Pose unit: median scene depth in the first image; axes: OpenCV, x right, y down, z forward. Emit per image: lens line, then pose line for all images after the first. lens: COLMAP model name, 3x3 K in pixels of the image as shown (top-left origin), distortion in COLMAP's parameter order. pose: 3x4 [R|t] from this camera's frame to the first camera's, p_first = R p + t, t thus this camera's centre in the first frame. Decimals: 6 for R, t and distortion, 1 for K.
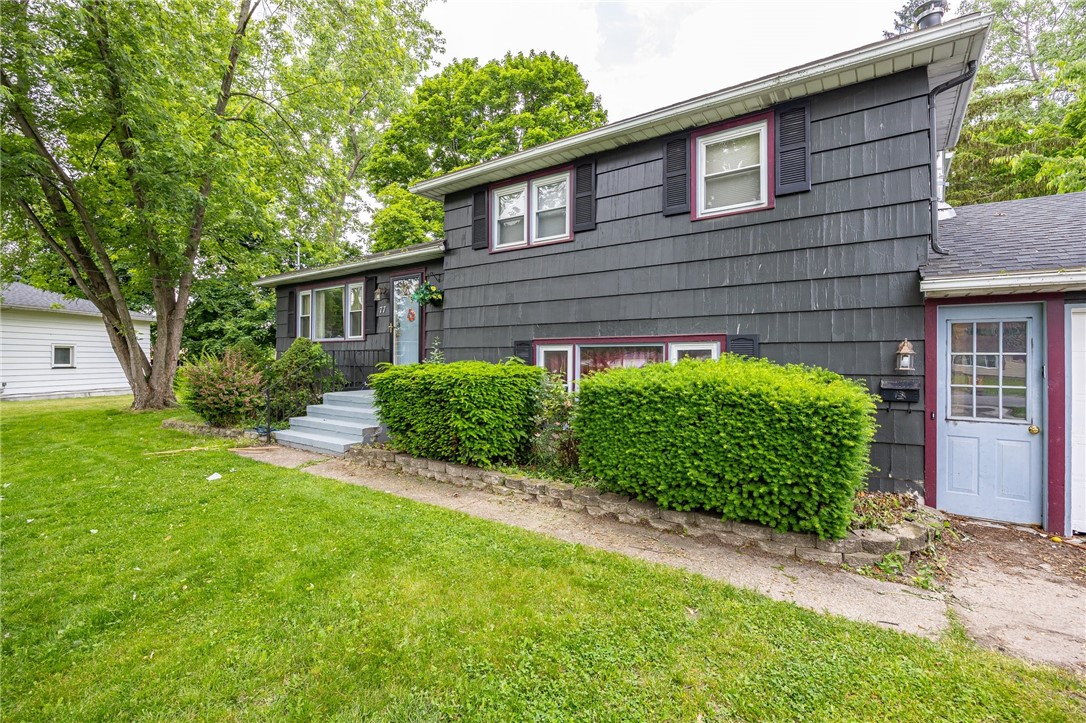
lens RADIAL K [[492.3, 0, 549.8], [0, 492.3, 355.7], [0, 0, 1]] dist [-0.018065, 0.000916]
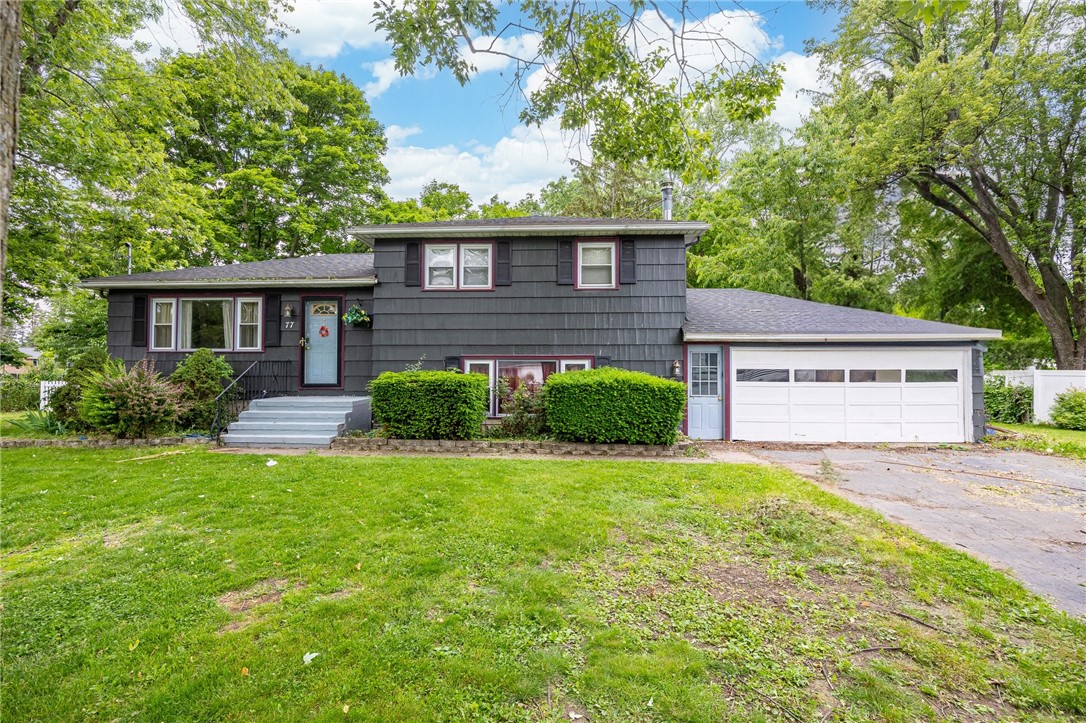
lens RADIAL K [[492.3, 0, 549.8], [0, 492.3, 355.7], [0, 0, 1]] dist [-0.018065, 0.000916]
pose [[0.843699, 0.015176, 0.536602, -0.696387], [-0.003354, 0.999730, -0.023001, -0.000382], [-0.536806, 0.017606, 0.843522, -0.407037]]
